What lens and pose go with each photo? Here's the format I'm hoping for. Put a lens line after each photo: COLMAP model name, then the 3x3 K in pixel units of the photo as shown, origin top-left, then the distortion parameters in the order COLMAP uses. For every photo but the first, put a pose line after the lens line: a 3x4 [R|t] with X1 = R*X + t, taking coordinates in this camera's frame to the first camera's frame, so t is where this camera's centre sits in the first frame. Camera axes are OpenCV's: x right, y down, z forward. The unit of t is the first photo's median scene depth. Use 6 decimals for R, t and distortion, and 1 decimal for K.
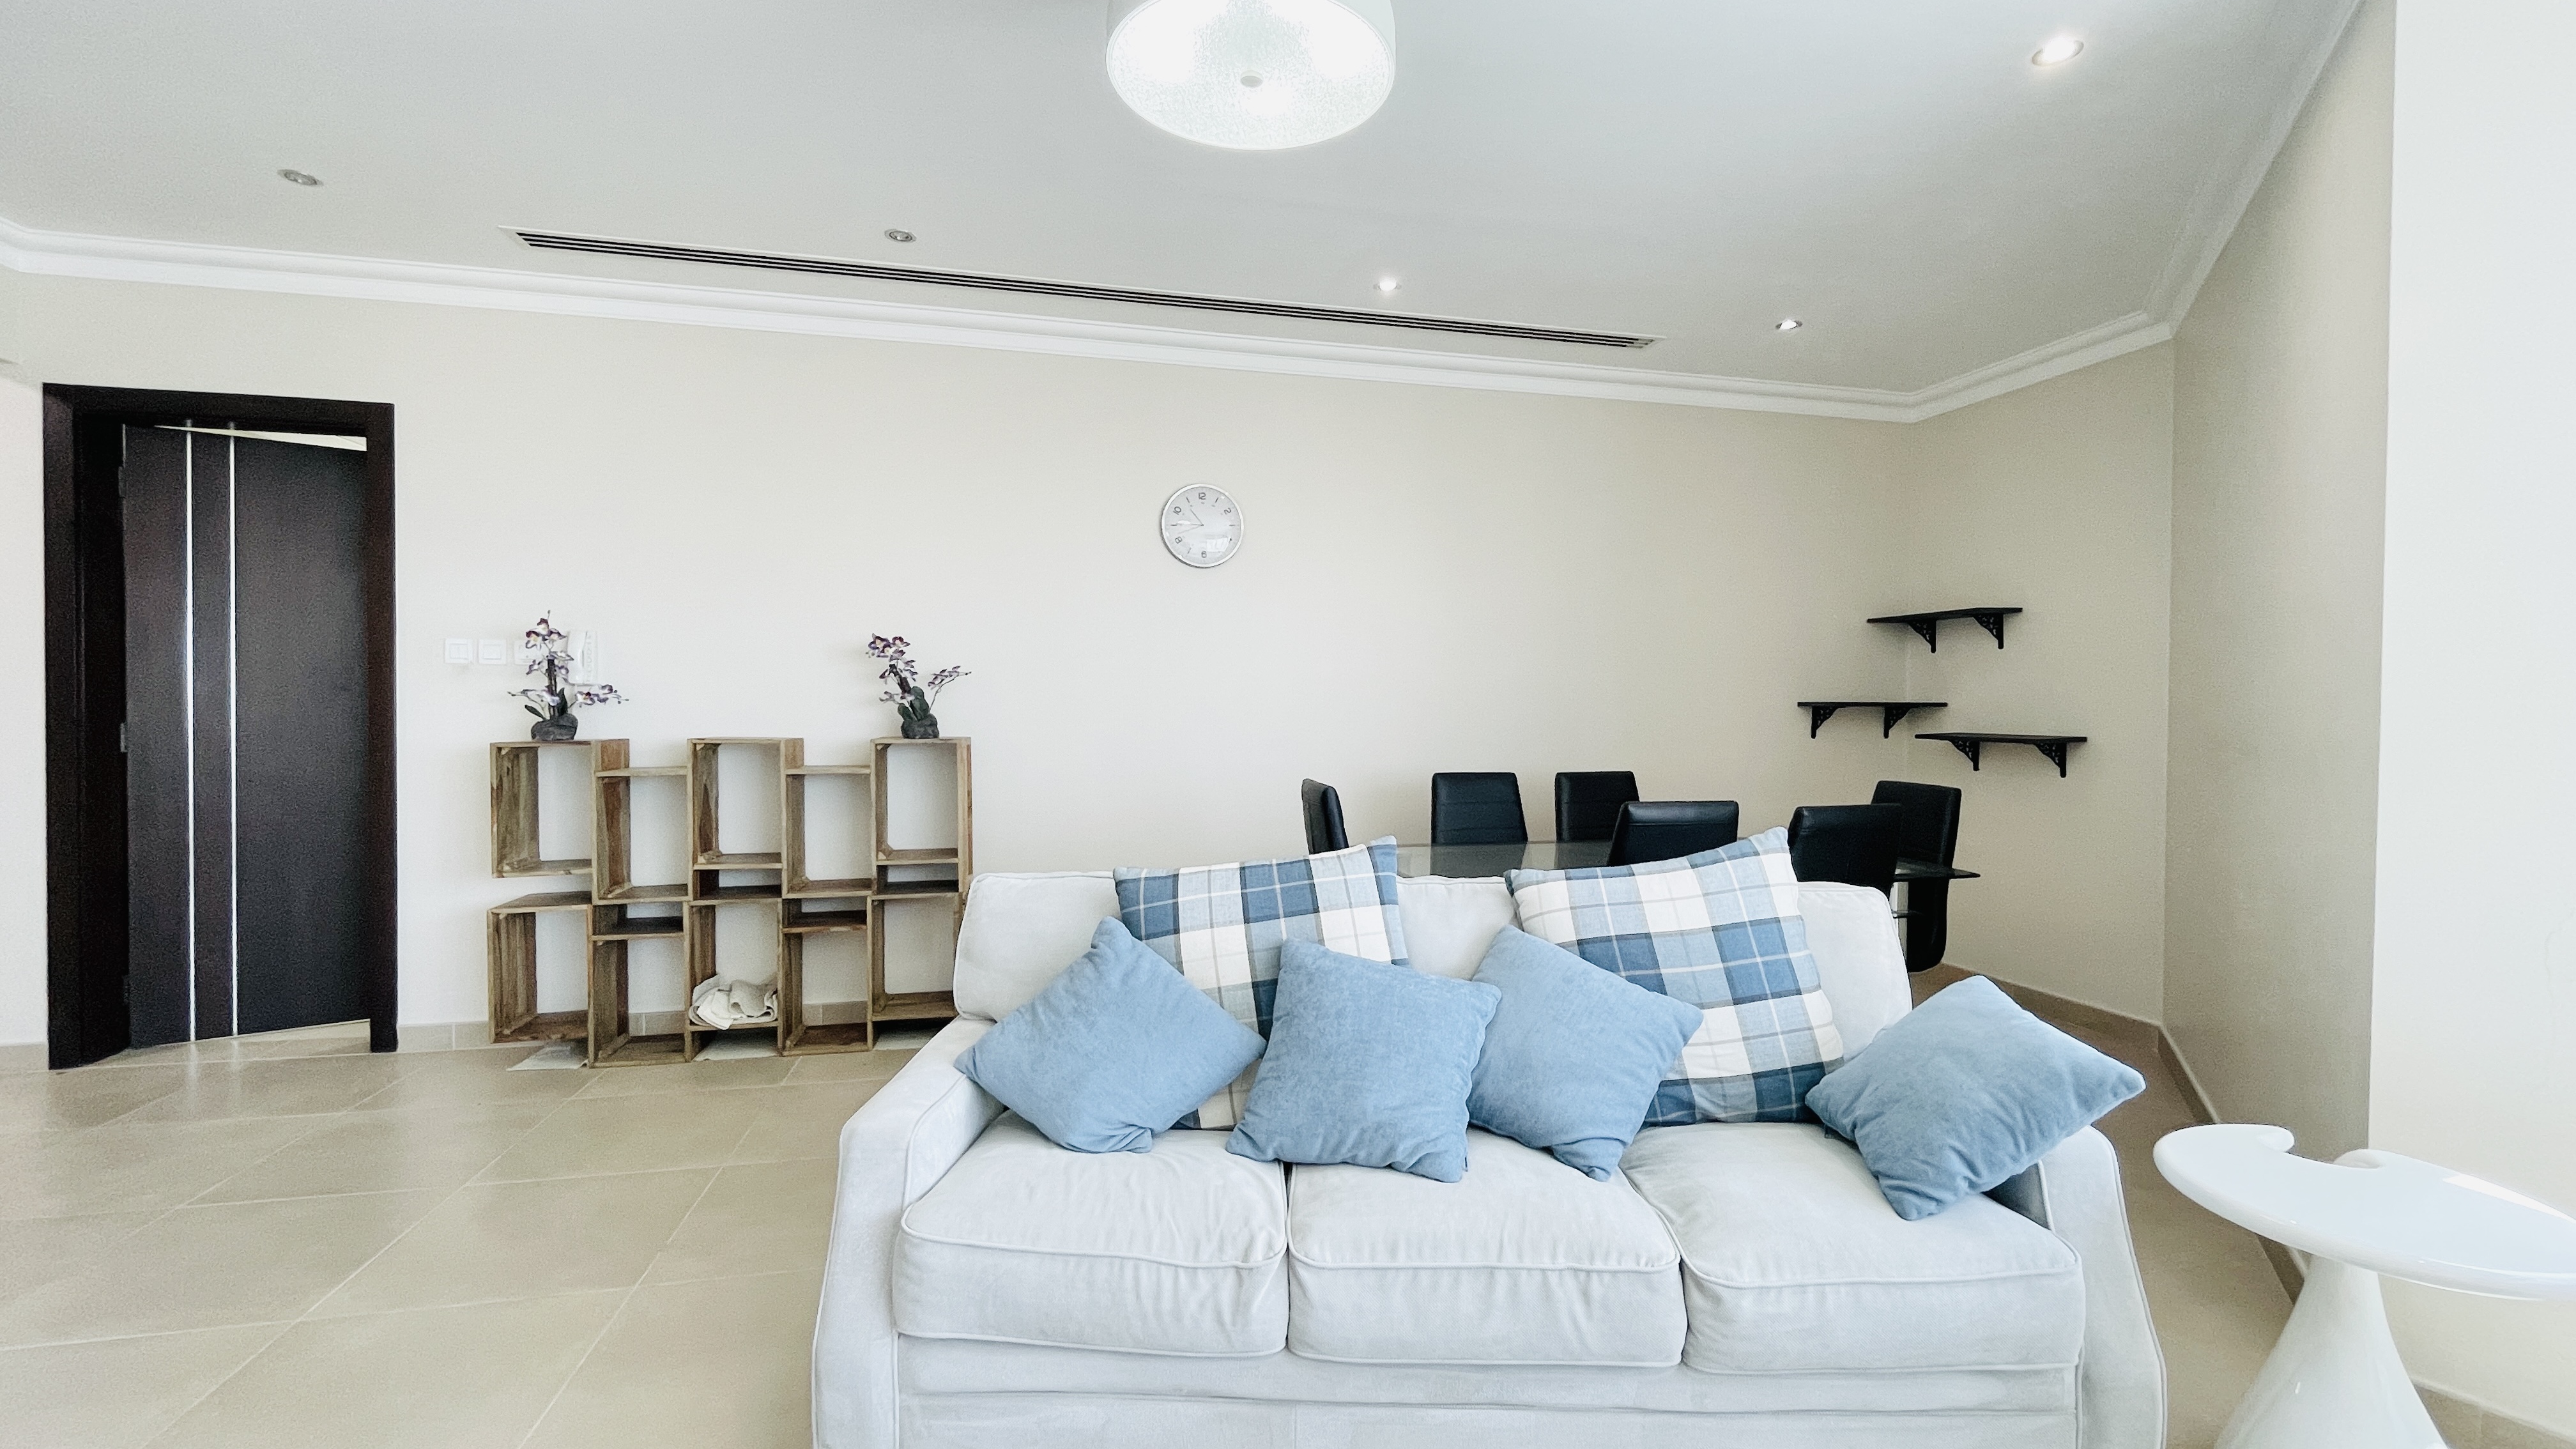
lens RADIAL K [[1054.0, 0, 1289.0], [0, 1054.0, 731.2], [0, 0, 1]] dist [-0.002520, -0.000131]
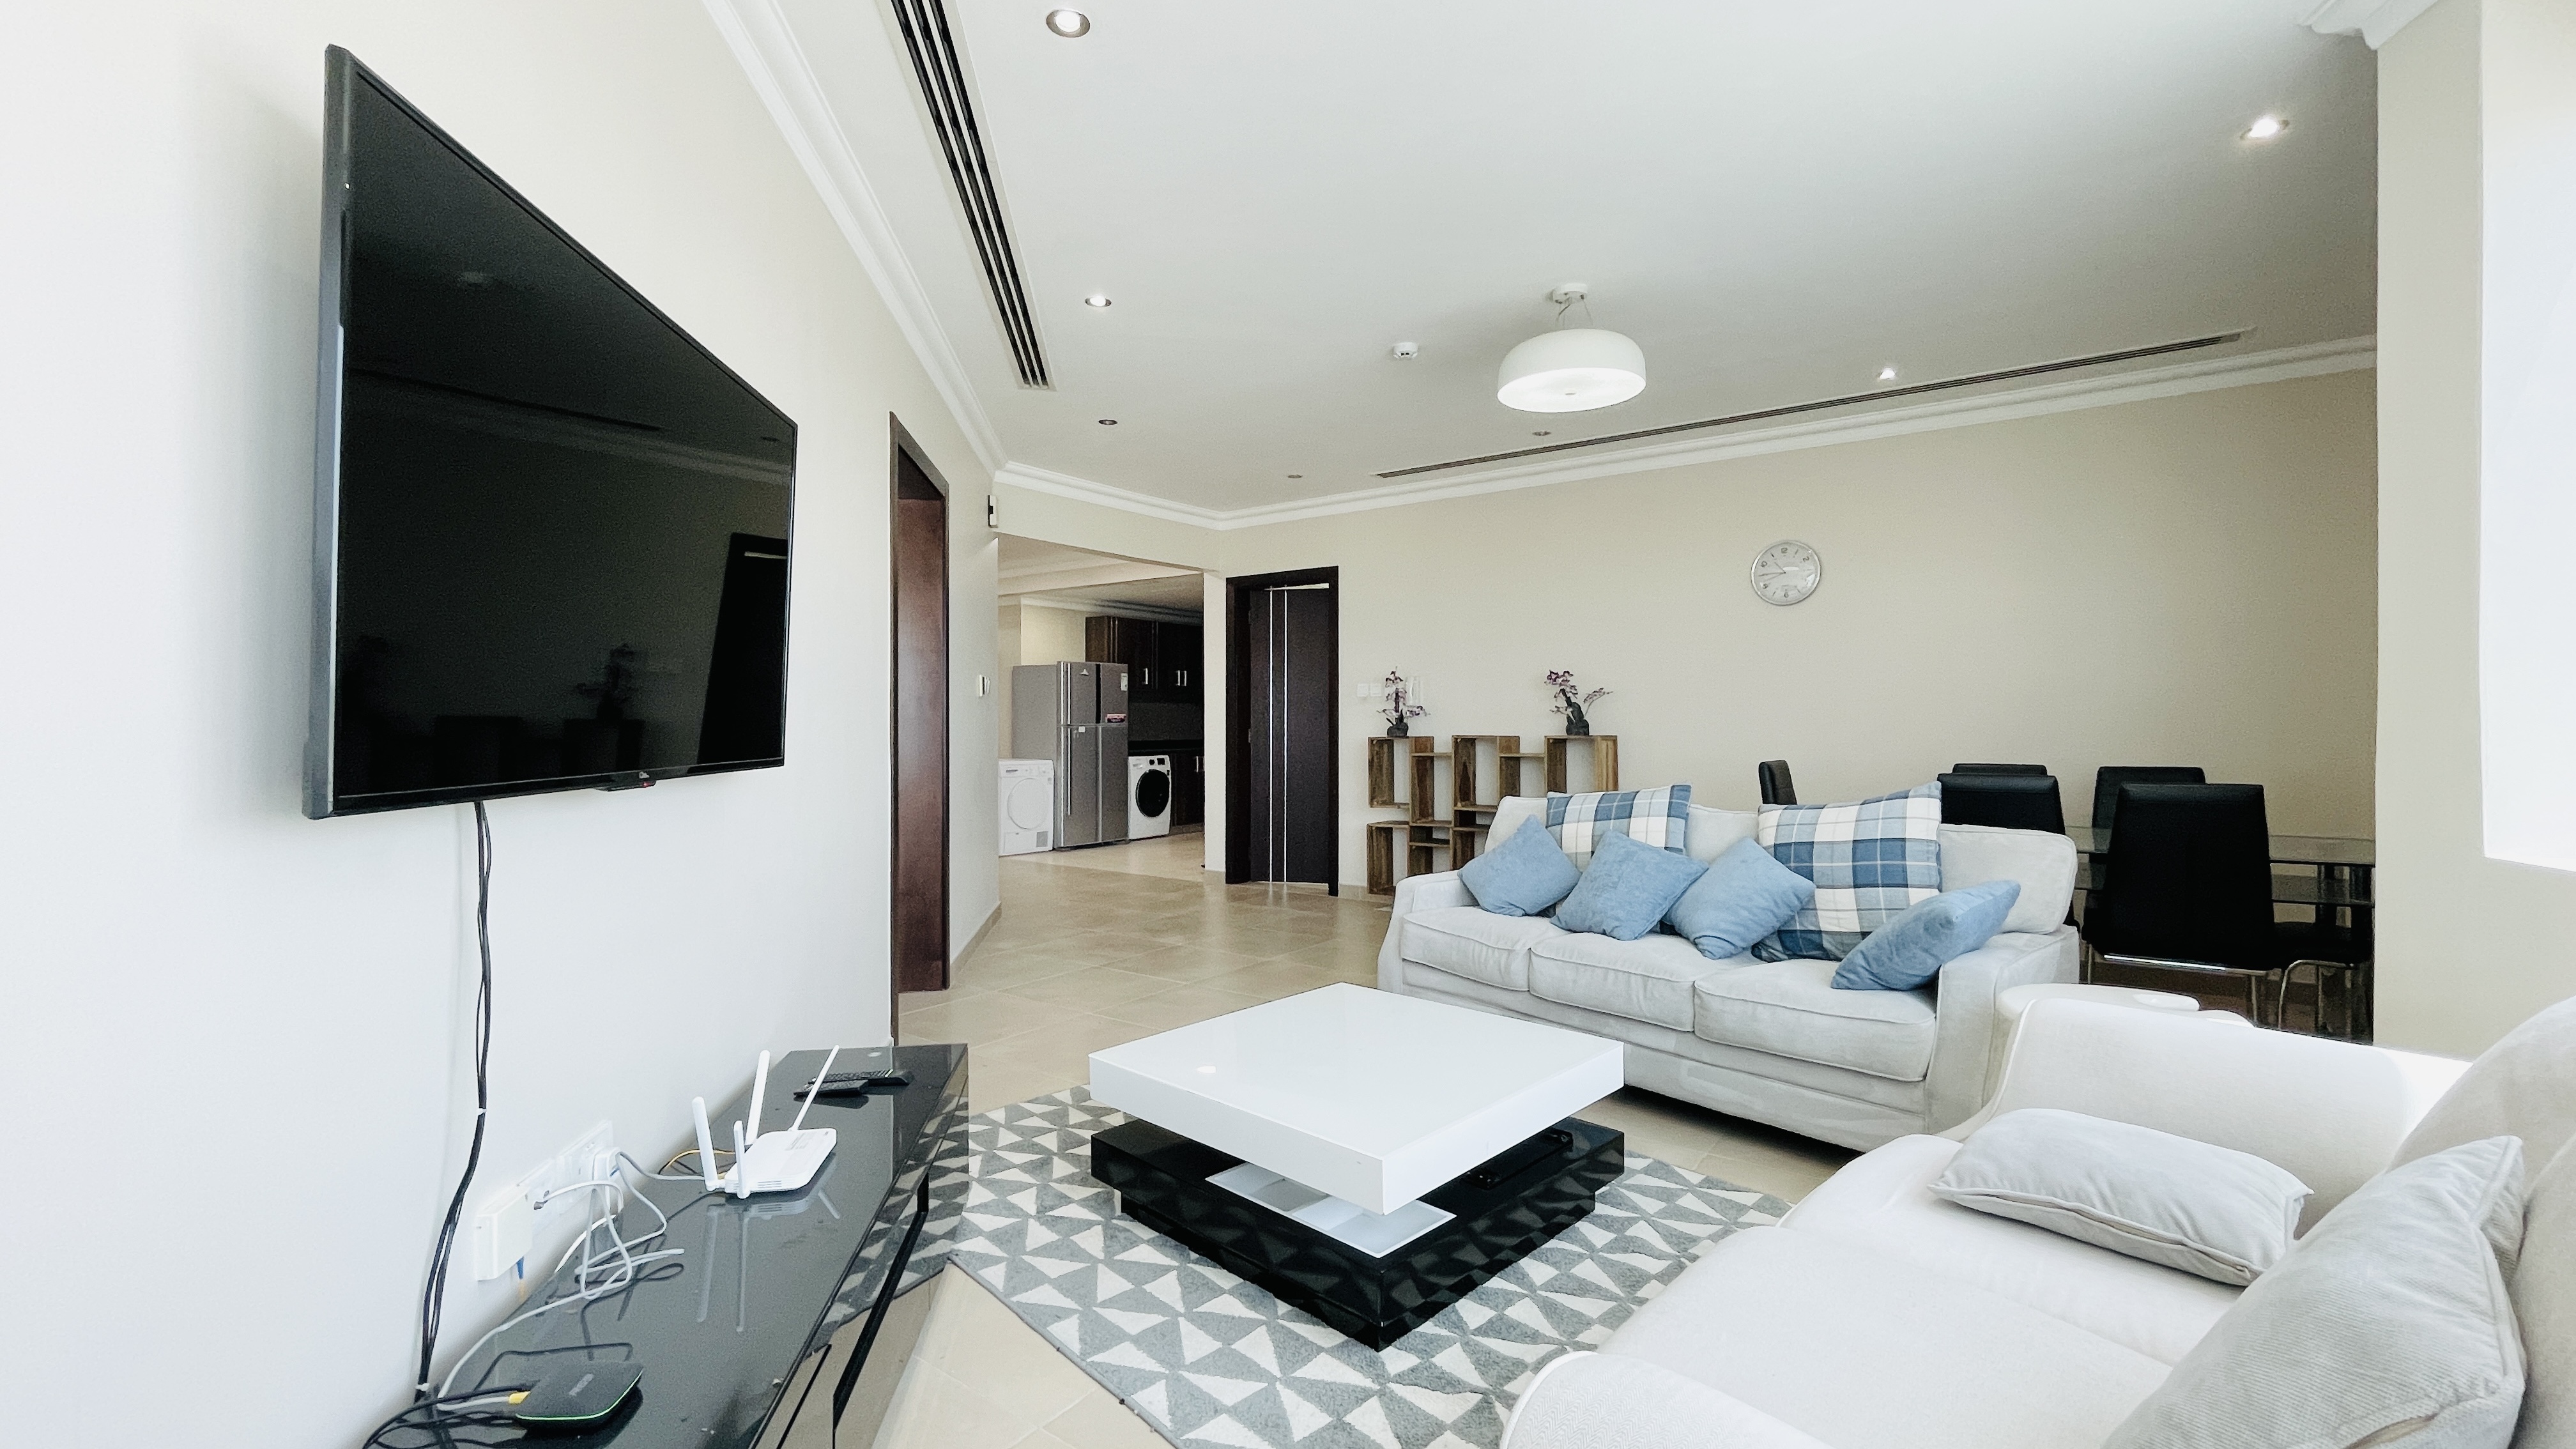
lens RADIAL K [[1054.0, 0, 1288.4], [0, 1054.0, 727.3], [0, 0, 1]] dist [-0.002520, -0.000131]
pose [[0.659813, -0.009370, -0.751372, 0.558892], [-0.008565, 0.999764, -0.019989, 0.030965], [0.751381, 0.019625, 0.659576, -0.360330]]
